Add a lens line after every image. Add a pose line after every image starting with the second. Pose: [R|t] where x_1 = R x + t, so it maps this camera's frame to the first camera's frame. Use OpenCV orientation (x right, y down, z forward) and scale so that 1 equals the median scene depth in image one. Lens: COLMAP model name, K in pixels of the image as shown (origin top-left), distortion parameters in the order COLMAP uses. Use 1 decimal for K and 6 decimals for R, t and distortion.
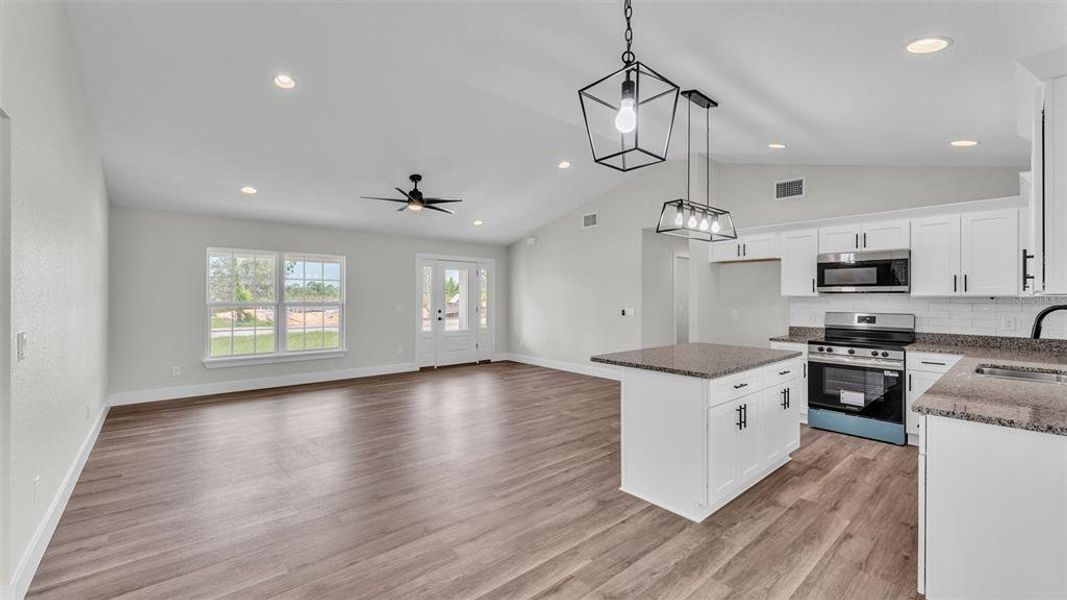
lens RADIAL K [[429.6, 0, 537.8], [0, 429.6, 294.9], [0, 0, 1]] dist [0.002090, 0.001478]
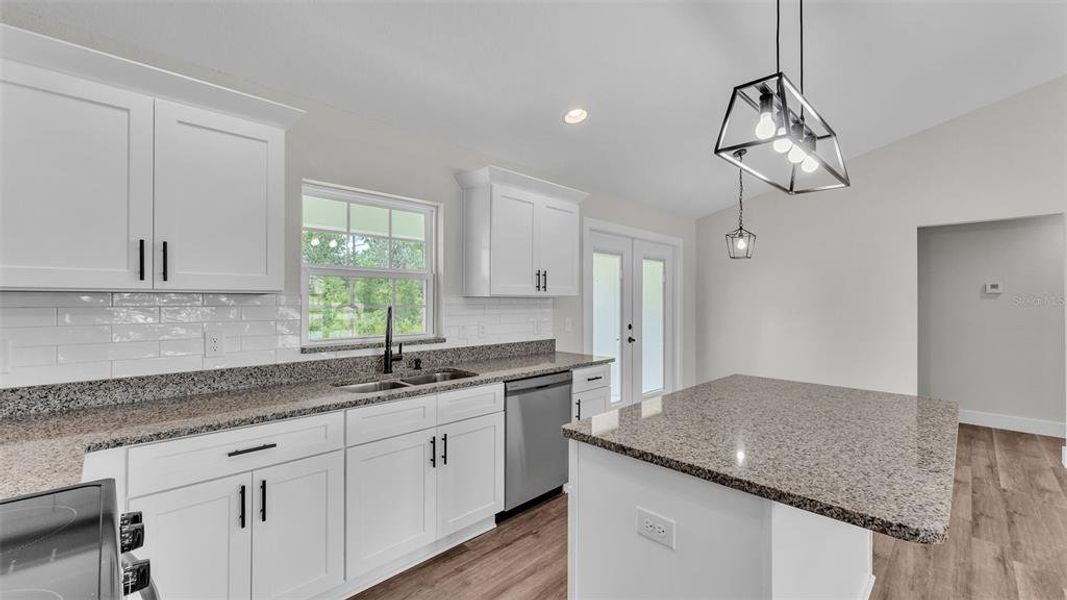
lens RADIAL K [[429.6, 0, 531.6], [0, 429.6, 297.5], [0, 0, 1]] dist [0.002090, 0.001478]
pose [[-0.998517, -0.012155, -0.053058, 0.572547], [-0.011597, 0.999874, -0.010804, 0.008235], [0.053182, -0.010173, -0.998533, 1.216293]]
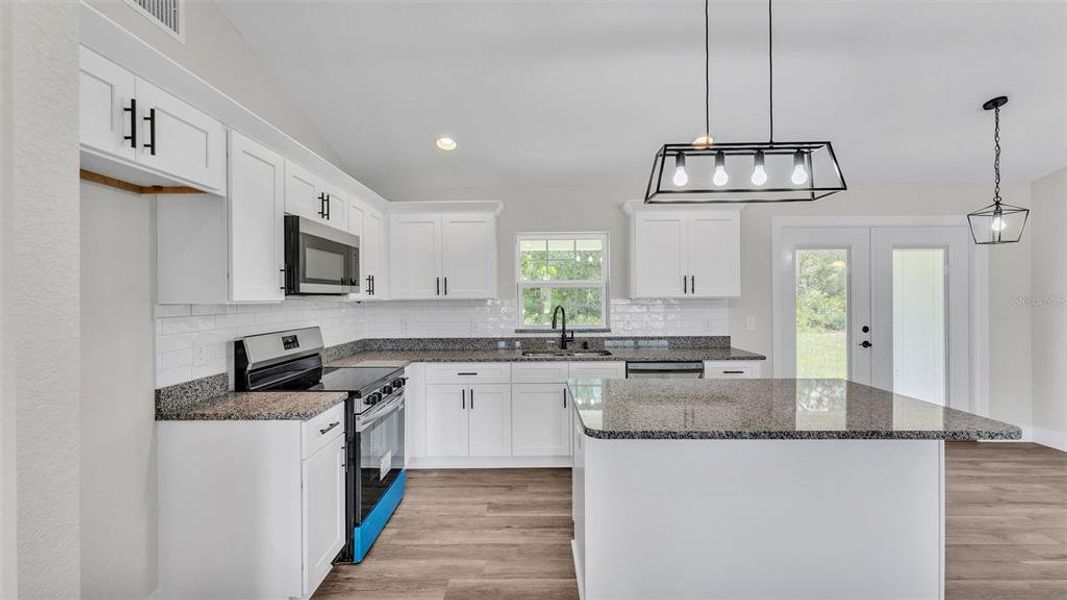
lens RADIAL K [[429.6, 0, 533.6], [0, 429.6, 297.3], [0, 0, 1]] dist [0.002090, 0.001478]
pose [[-0.743941, -0.001929, 0.668243, 0.157852], [-0.001772, 0.999998, 0.000913, -0.003216], [-0.668243, -0.000505, -0.743943, 1.341337]]
